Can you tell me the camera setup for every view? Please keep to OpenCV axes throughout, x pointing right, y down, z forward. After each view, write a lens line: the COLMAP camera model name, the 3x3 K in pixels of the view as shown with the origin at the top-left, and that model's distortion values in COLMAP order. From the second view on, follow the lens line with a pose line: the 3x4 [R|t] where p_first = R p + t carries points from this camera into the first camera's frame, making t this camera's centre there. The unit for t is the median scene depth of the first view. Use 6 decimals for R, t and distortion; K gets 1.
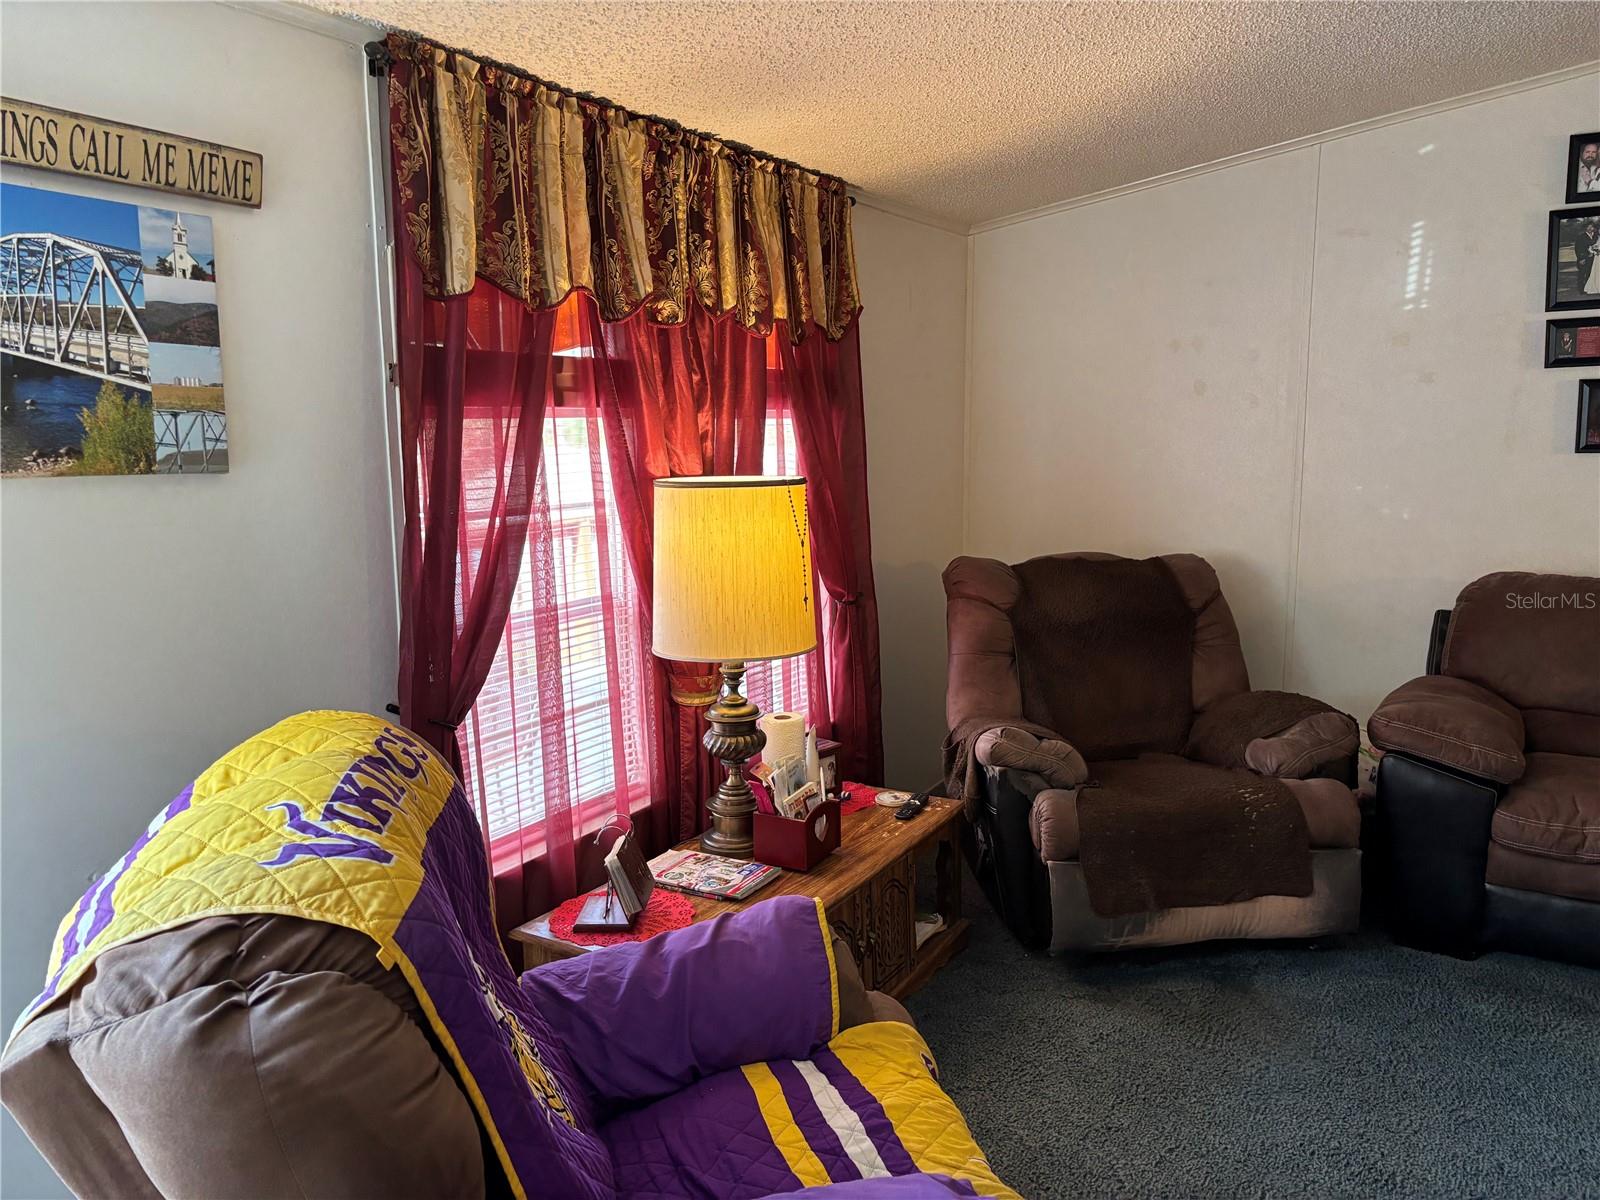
lens RADIAL K [[1209.7, 0, 802.9], [0, 1209.7, 589.5], [0, 0, 1]] dist [0.003289, 0.003305]
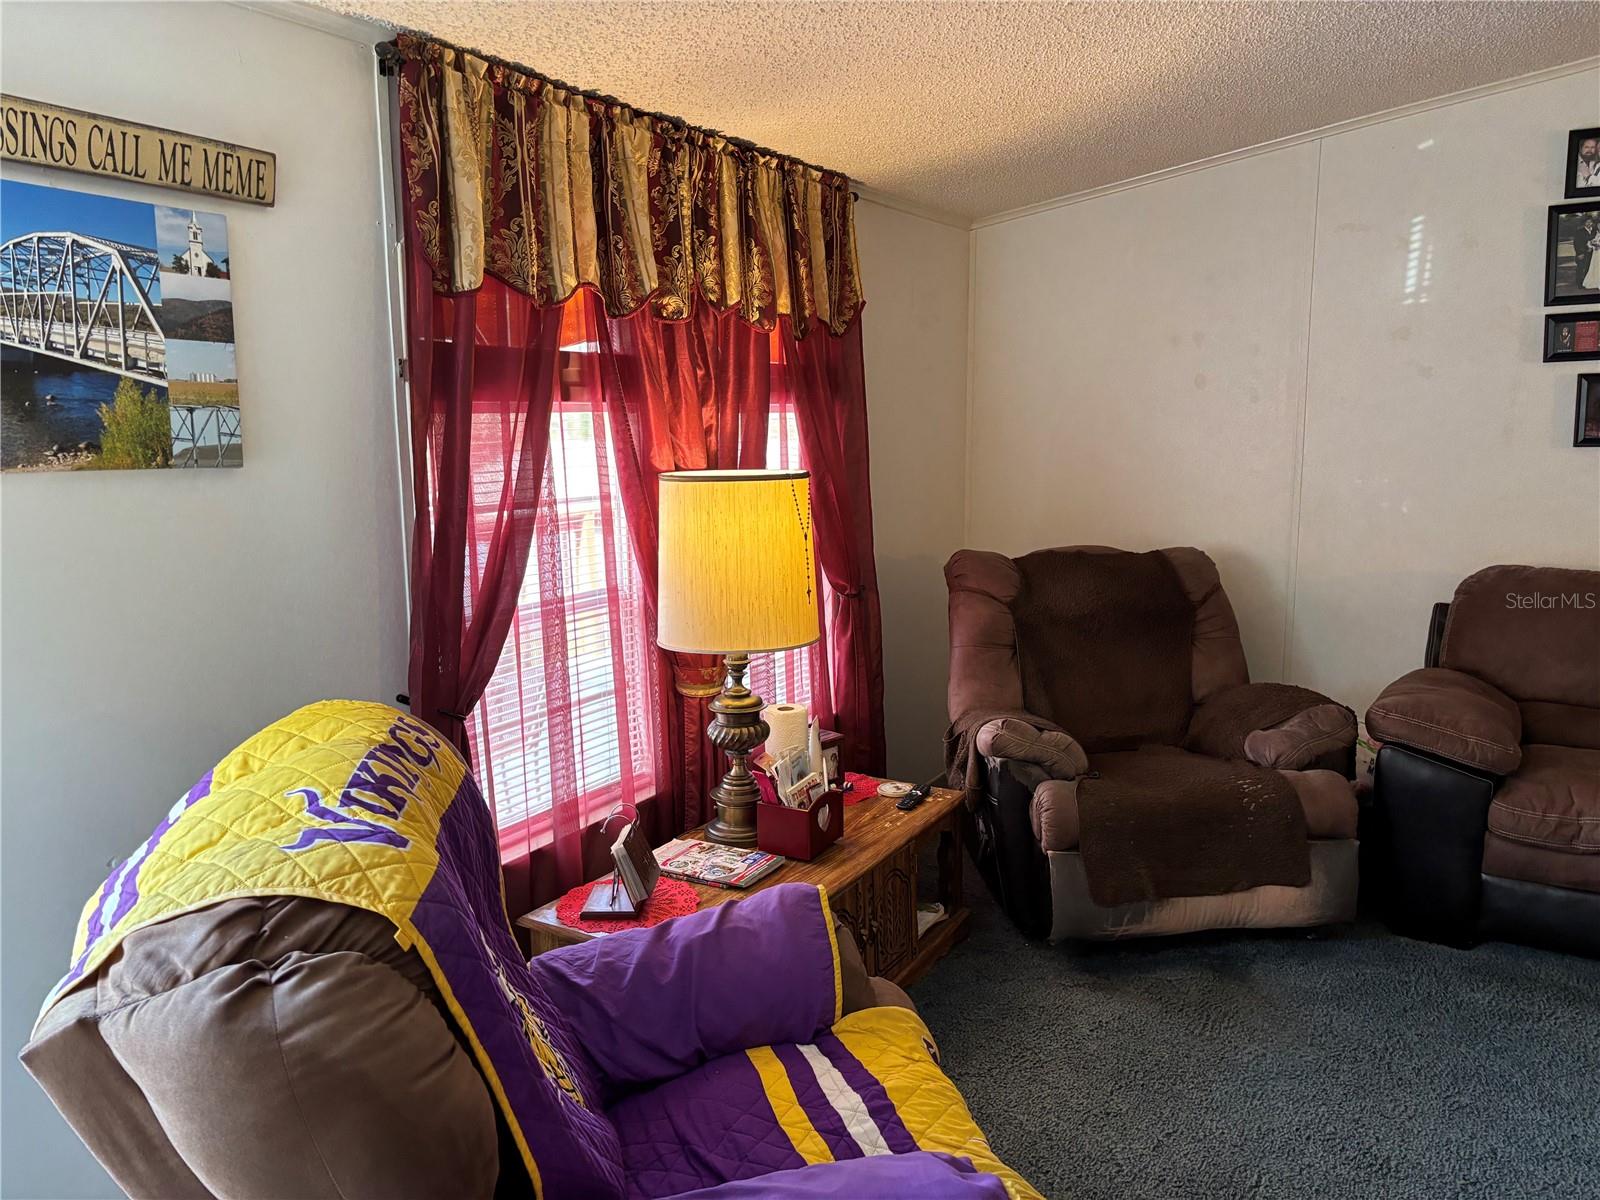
lens RADIAL K [[1209.7, 0, 799.7], [0, 1209.7, 587.3], [0, 0, 1]] dist [0.003289, 0.003305]
pose [[0.999992, 0.000784, -0.003885, -0.001678], [-0.000768, 0.999991, 0.004176, 0.000185], [0.003888, -0.004173, 0.999984, -0.013504]]
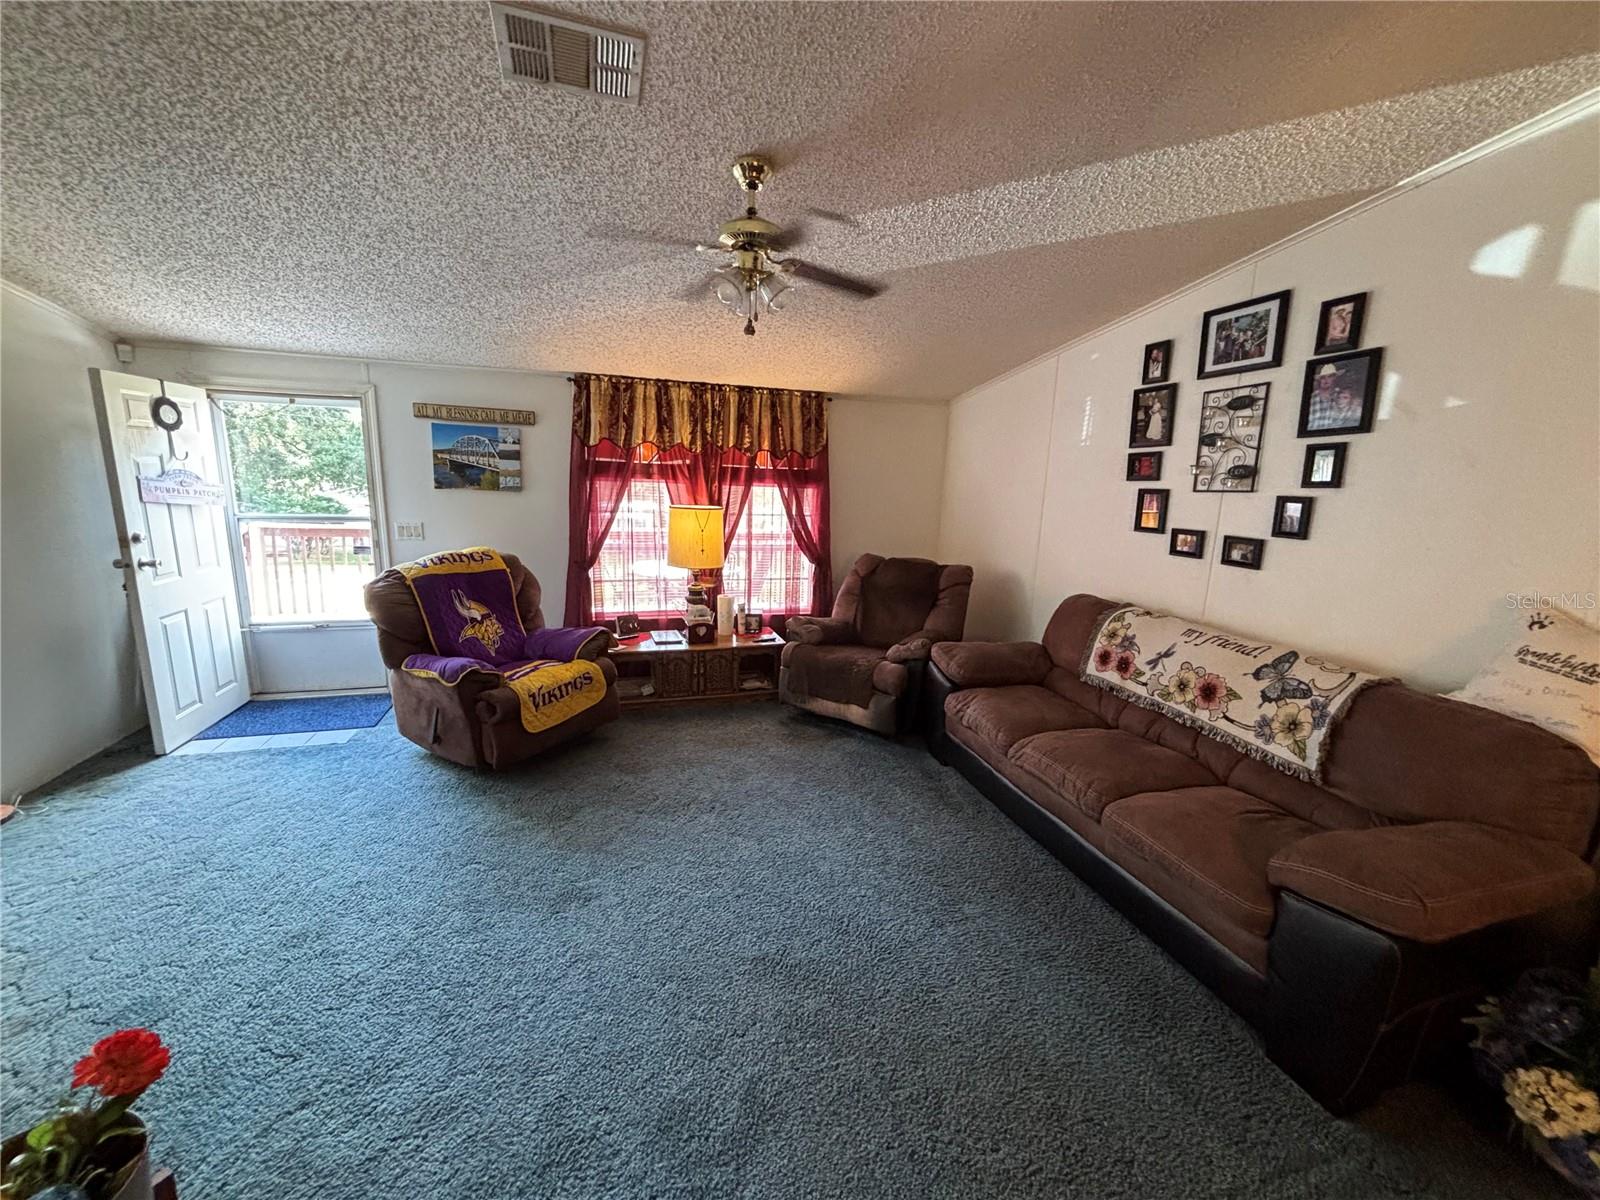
lens RADIAL K [[646.5, 0, 804.5], [0, 646.5, 602.8], [0, 0, 1]] dist [-0.002182, 0.001136]
pose [[0.740479, 0.164254, -0.651698, 1.372891], [-0.138118, 0.986169, 0.091621, -0.049303], [0.657734, 0.022167, 0.752924, 0.008965]]
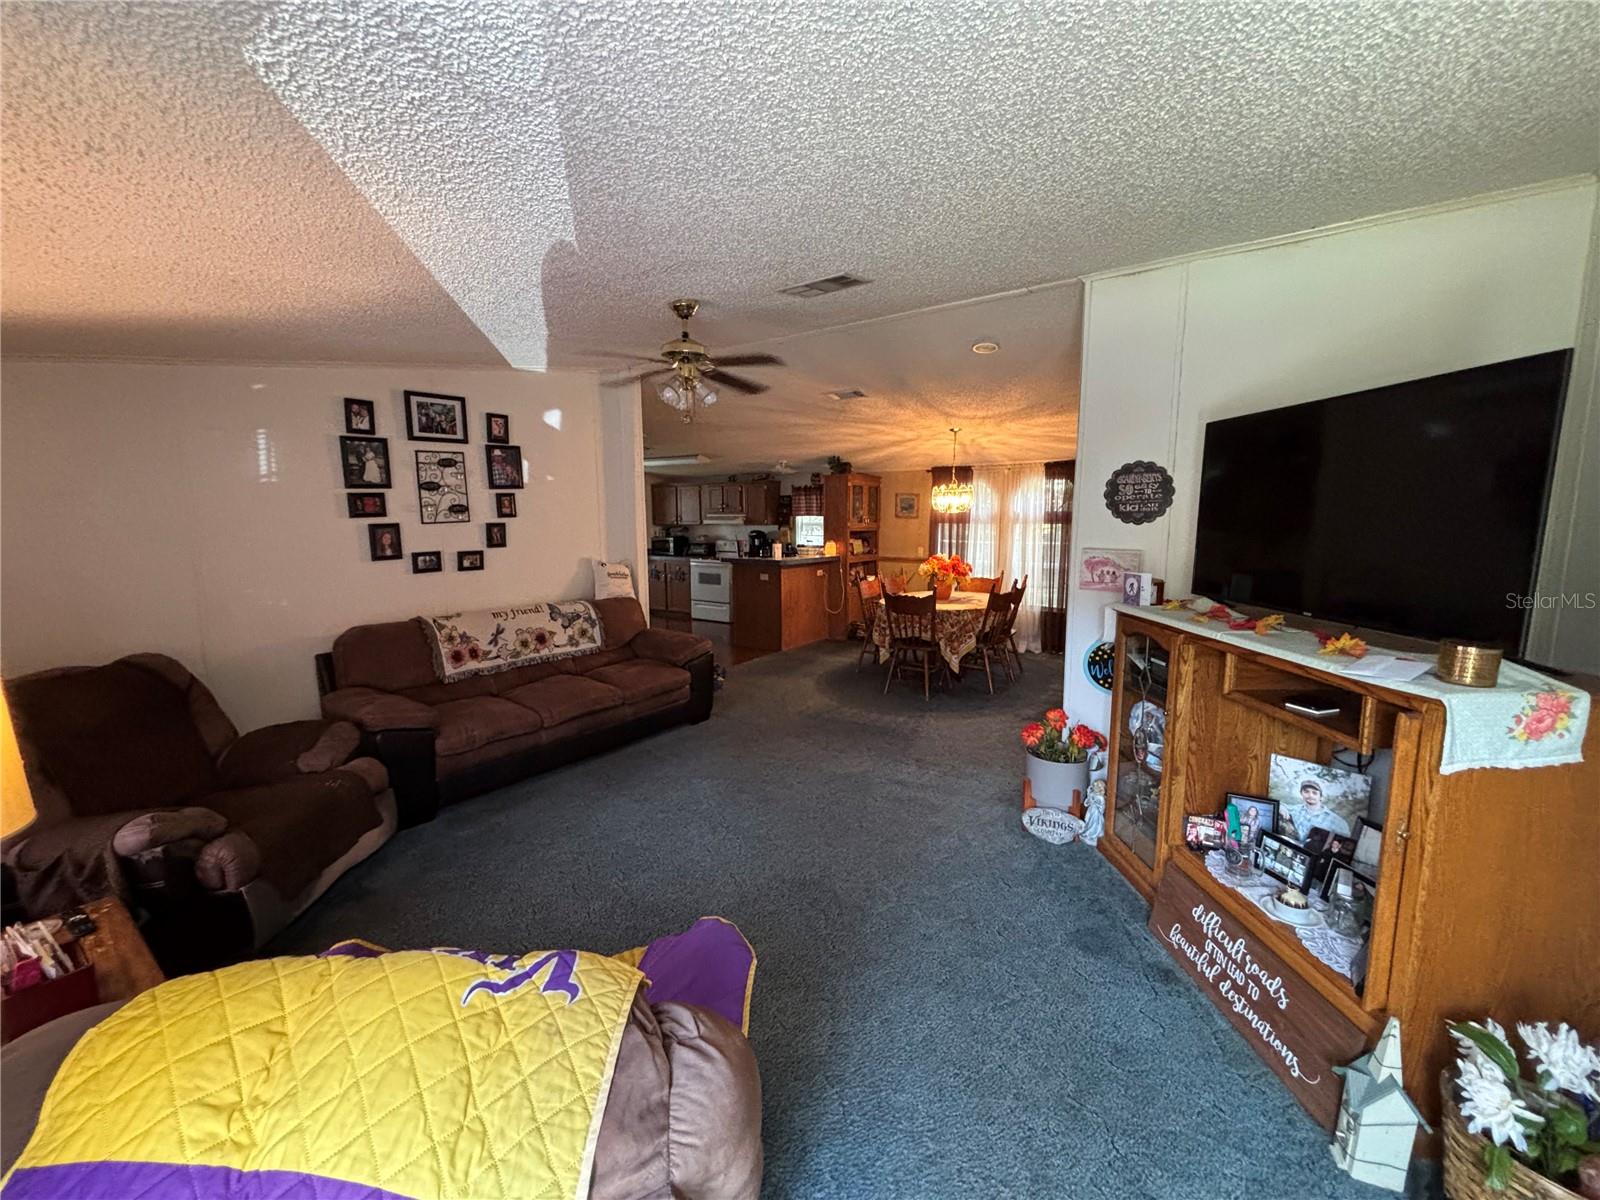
lens RADIAL K [[646.5, 0, 795.4], [0, 646.5, 600.7], [0, 0, 1]] dist [-0.002182, 0.001136]
pose [[0.096557, -0.128730, 0.986968, -0.513097], [0.145693, 0.982748, 0.113926, -0.105488], [-0.984607, 0.132794, 0.113647, 0.330314]]
